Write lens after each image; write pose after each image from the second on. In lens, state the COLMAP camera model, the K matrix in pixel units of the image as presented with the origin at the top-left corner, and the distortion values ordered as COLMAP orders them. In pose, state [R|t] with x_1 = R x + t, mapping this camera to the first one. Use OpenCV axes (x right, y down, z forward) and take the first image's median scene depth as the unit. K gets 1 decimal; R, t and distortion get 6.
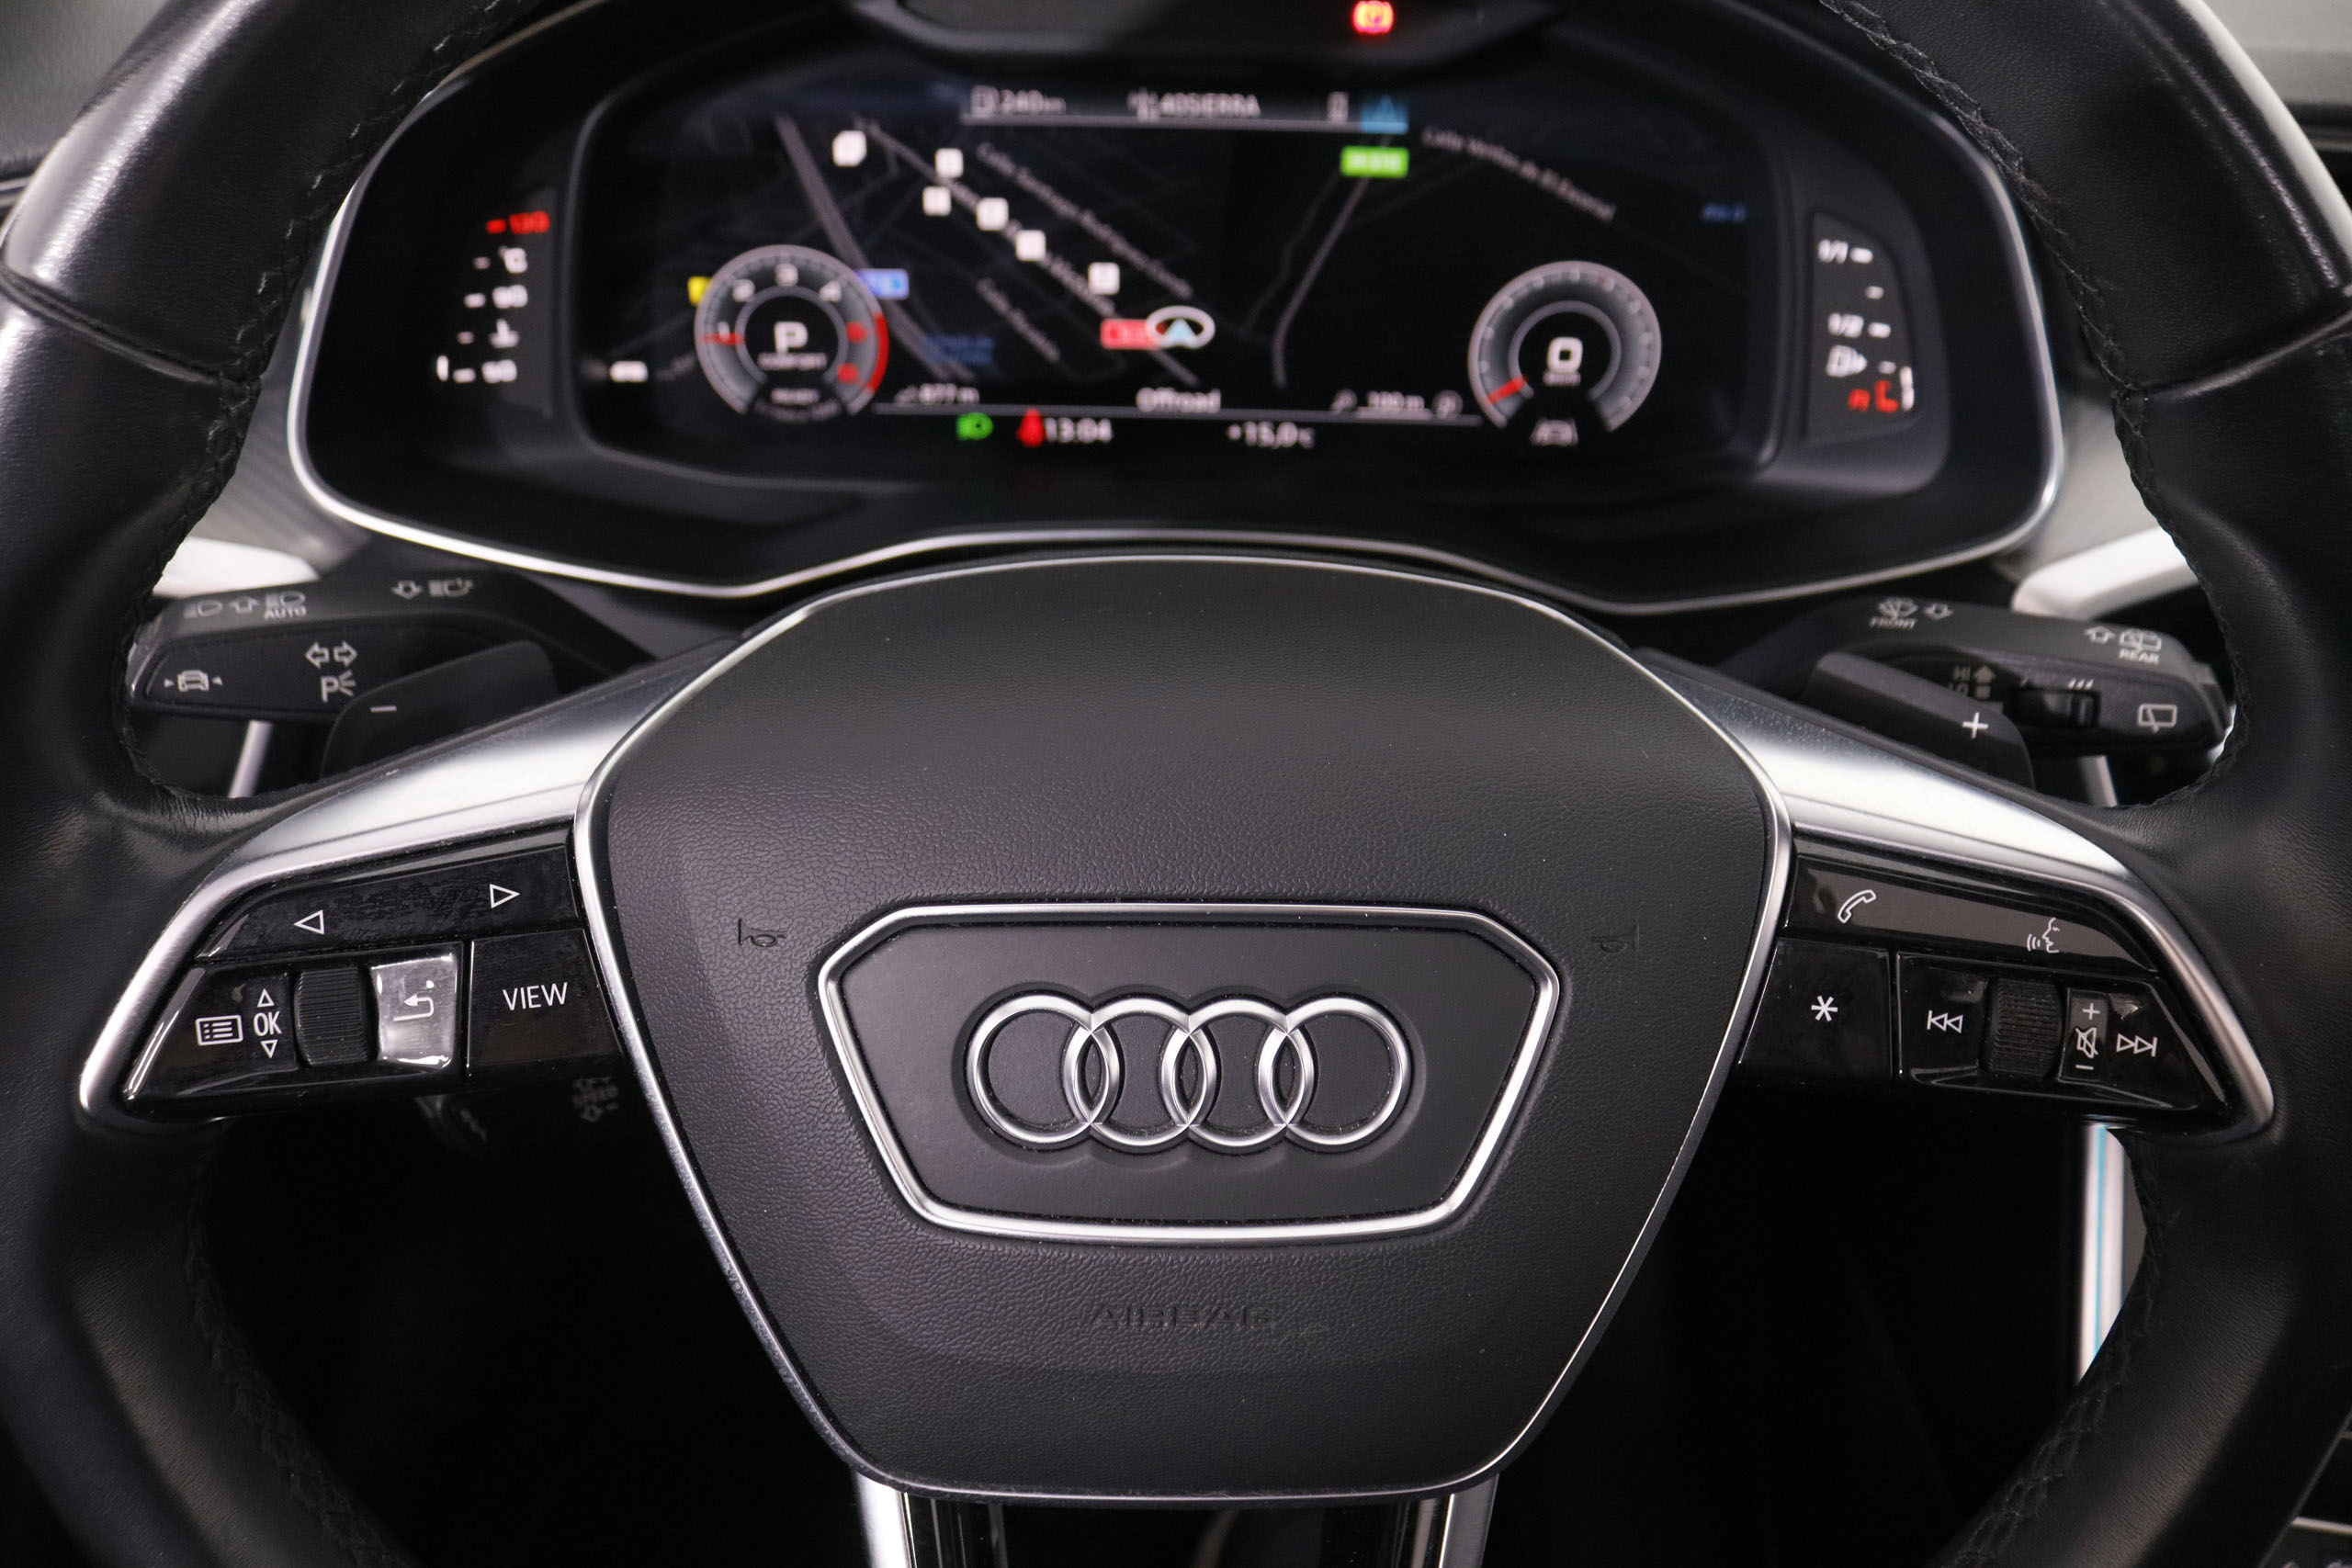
lens RADIAL K [[1941.7, 0, 1168.3], [0, 1941.7, 766.0], [0, 0, 1]] dist [-0.176979, 0.160424]
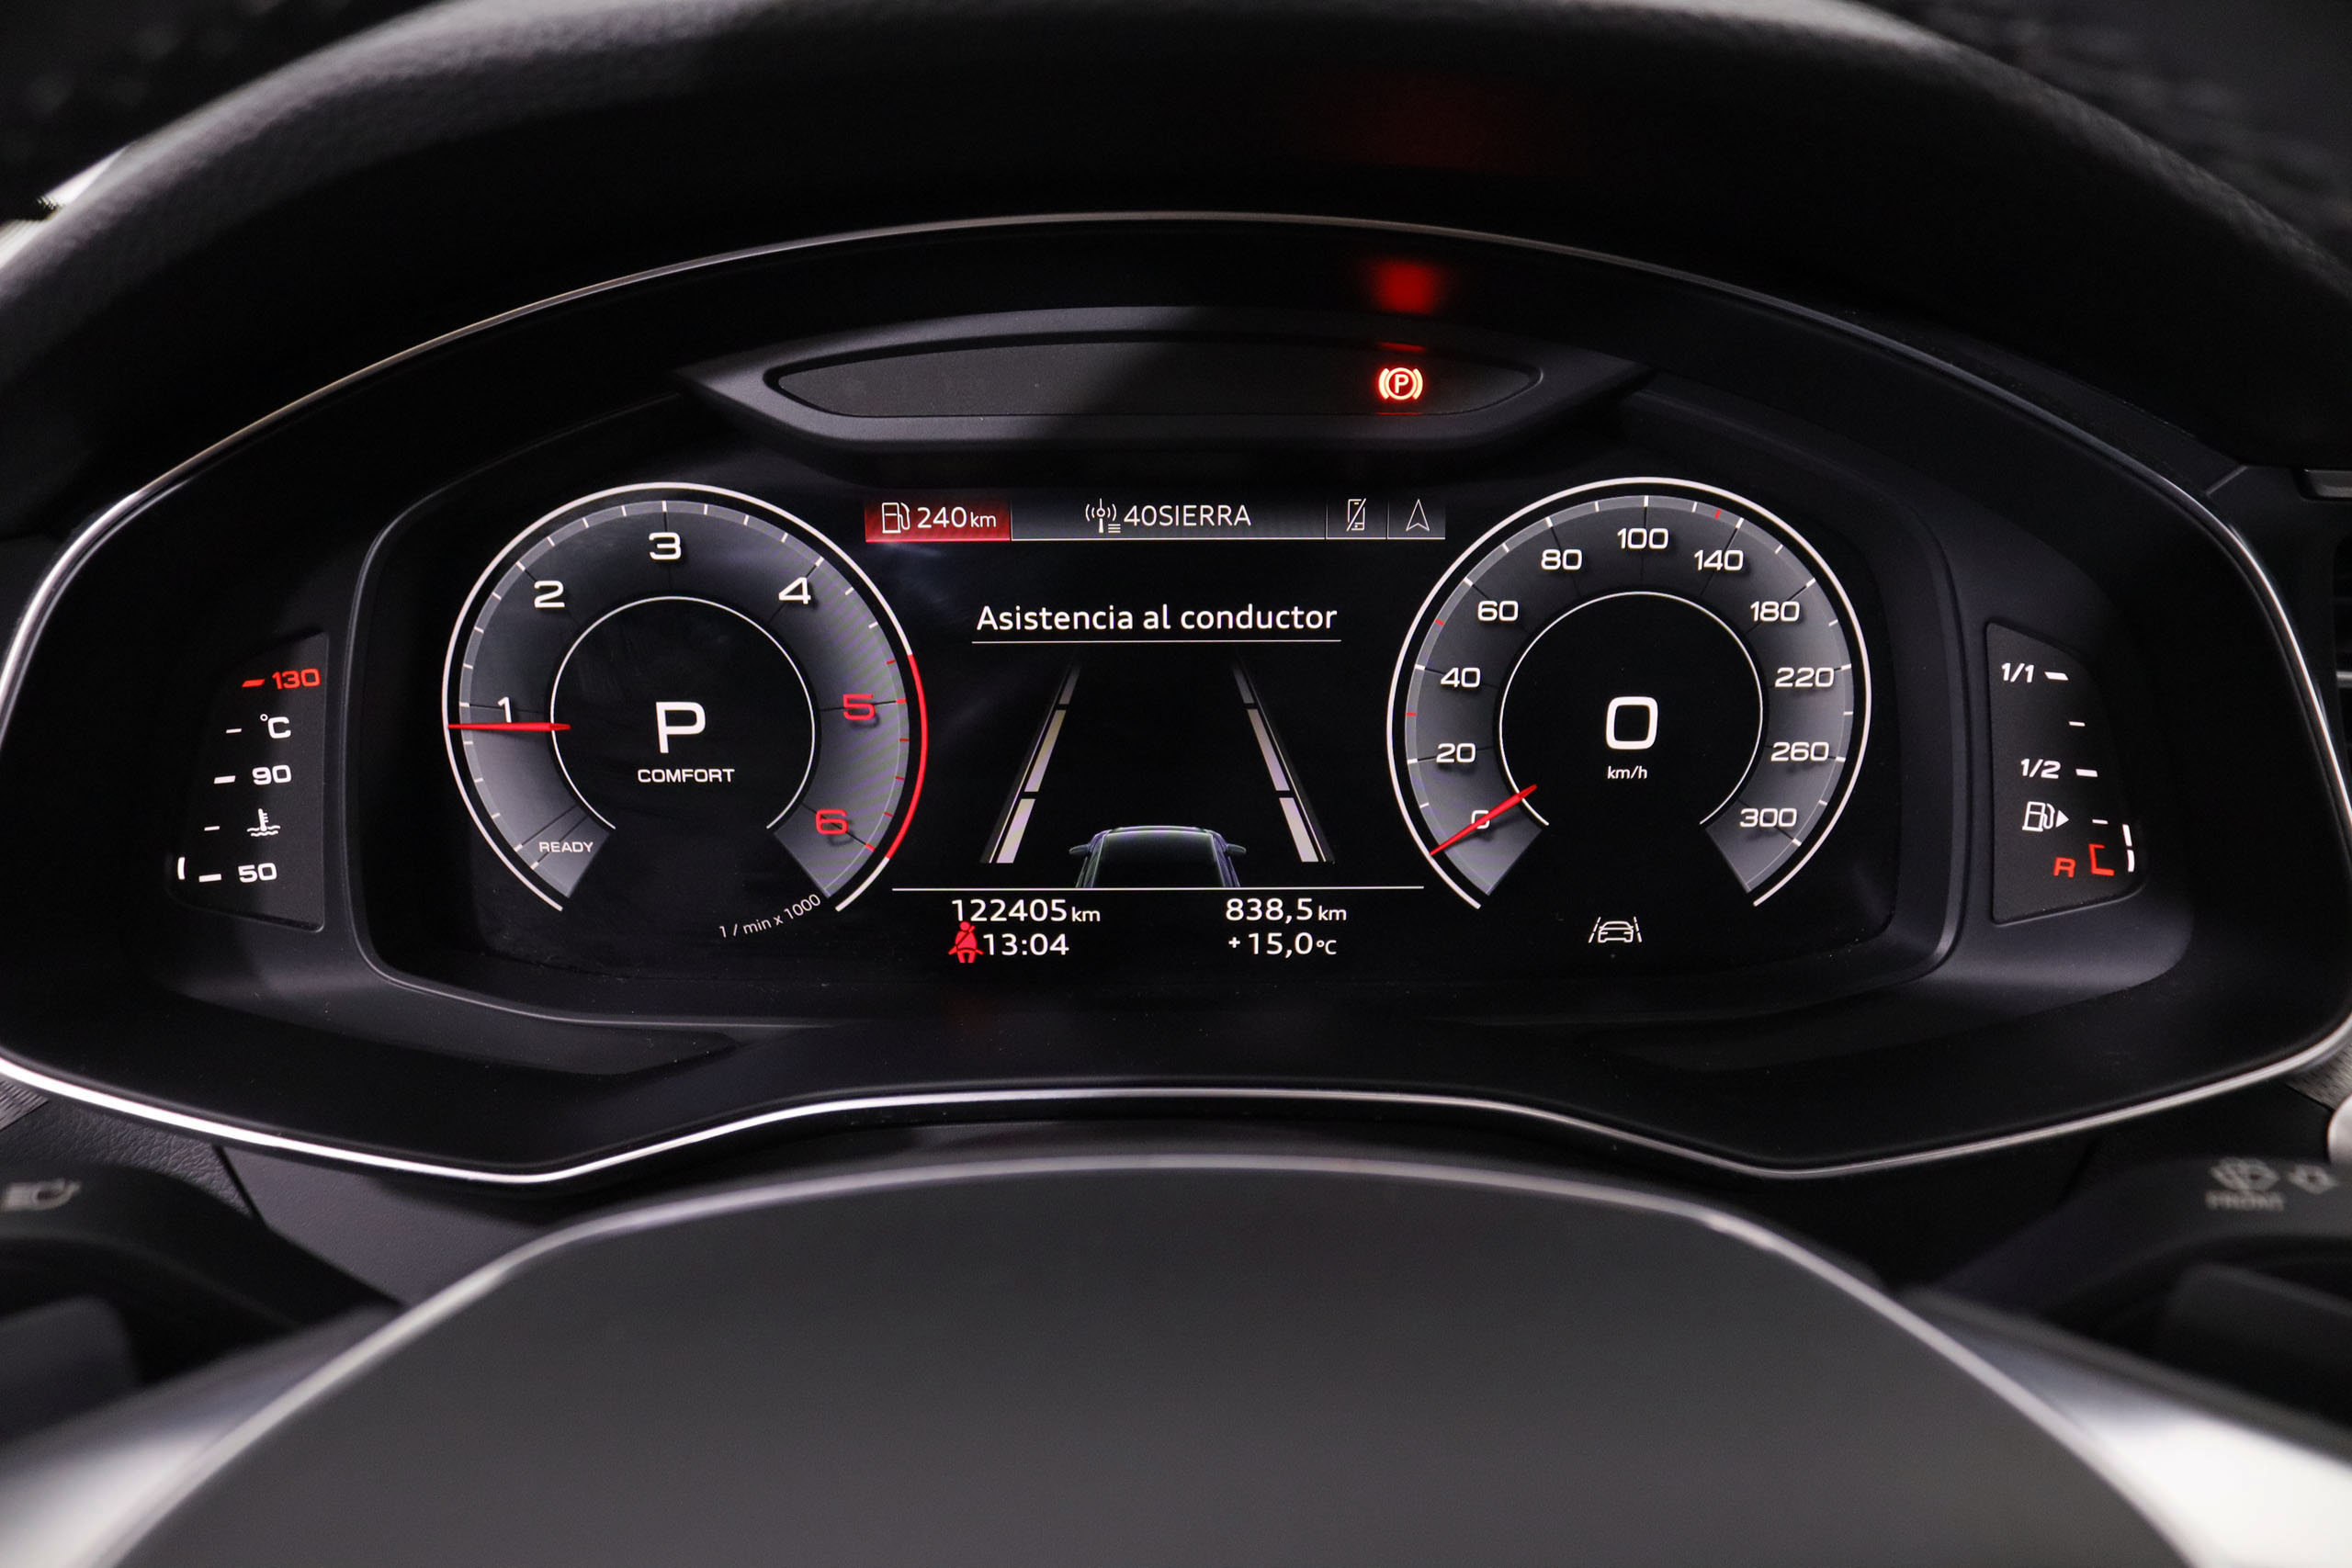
lens RADIAL K [[1941.7, 0, 1168.3], [0, 1941.7, 766.0], [0, 0, 1]] dist [-0.176979, 0.160424]
pose [[0.999704, -0.024138, -0.003058, 0.013913], [0.022597, 0.967684, -0.251152, -0.054237], [0.009022, 0.251008, 0.967943, 0.271496]]
